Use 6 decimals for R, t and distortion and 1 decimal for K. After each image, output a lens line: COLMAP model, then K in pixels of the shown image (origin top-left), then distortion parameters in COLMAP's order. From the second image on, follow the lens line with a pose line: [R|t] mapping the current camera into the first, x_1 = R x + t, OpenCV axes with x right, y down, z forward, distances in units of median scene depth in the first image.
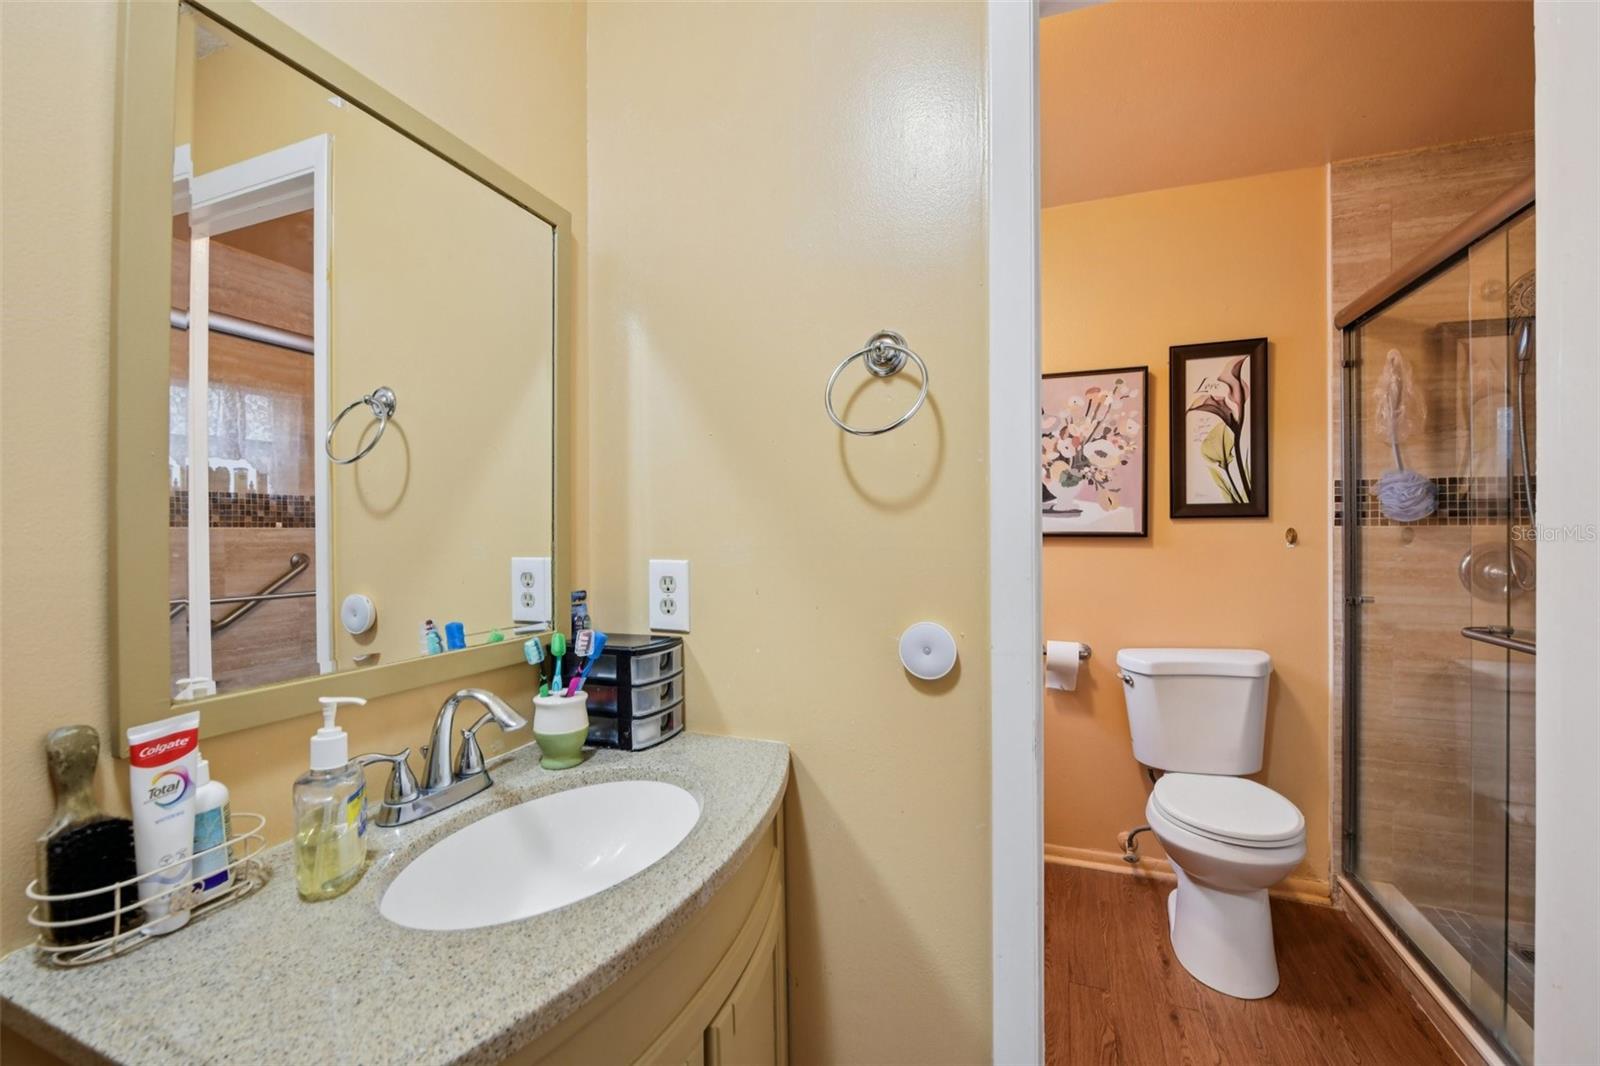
lens RADIAL K [[652.8, 0, 795.1], [0, 652.8, 536.9], [0, 0, 1]] dist [-0.048034, -0.000030]
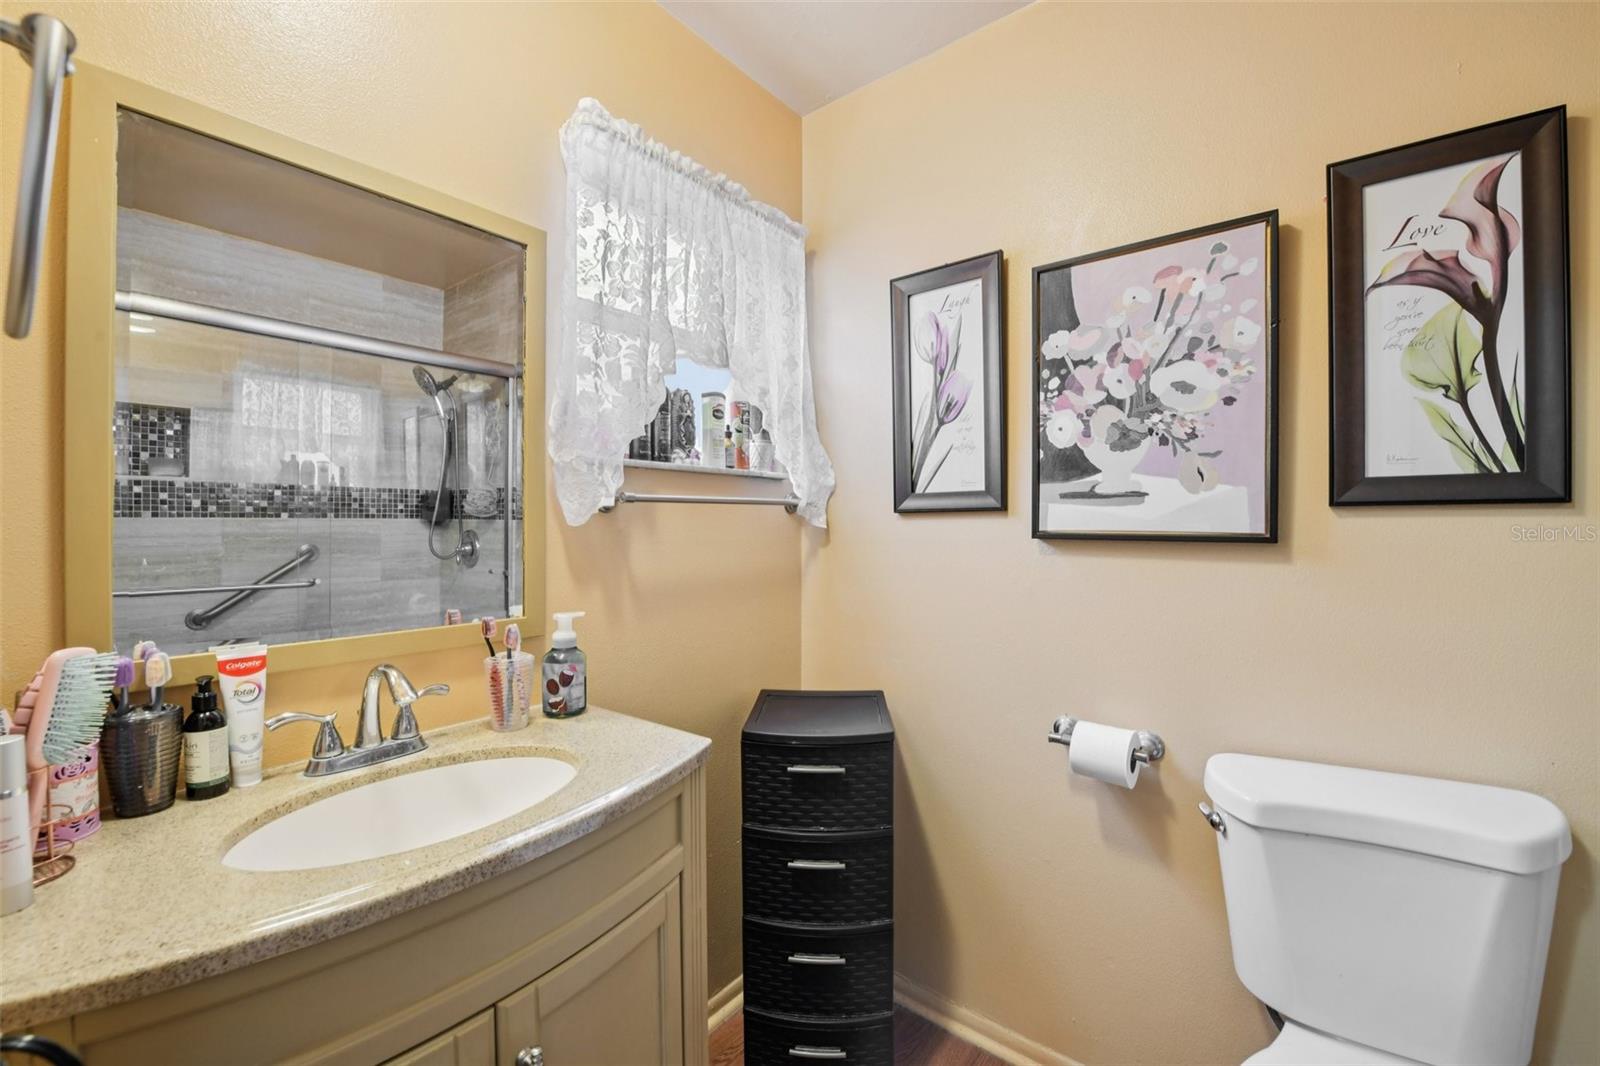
lens RADIAL K [[644.3, 0, 800.0], [0, 644.3, 533.0], [0, 0, 1]] dist [-0.031867, -0.000679]
pose [[0.957358, 0.011751, -0.288666, 0.321786], [-0.011711, 0.999930, 0.001866, -0.003999], [0.288668, 0.001594, 0.957428, 0.397283]]
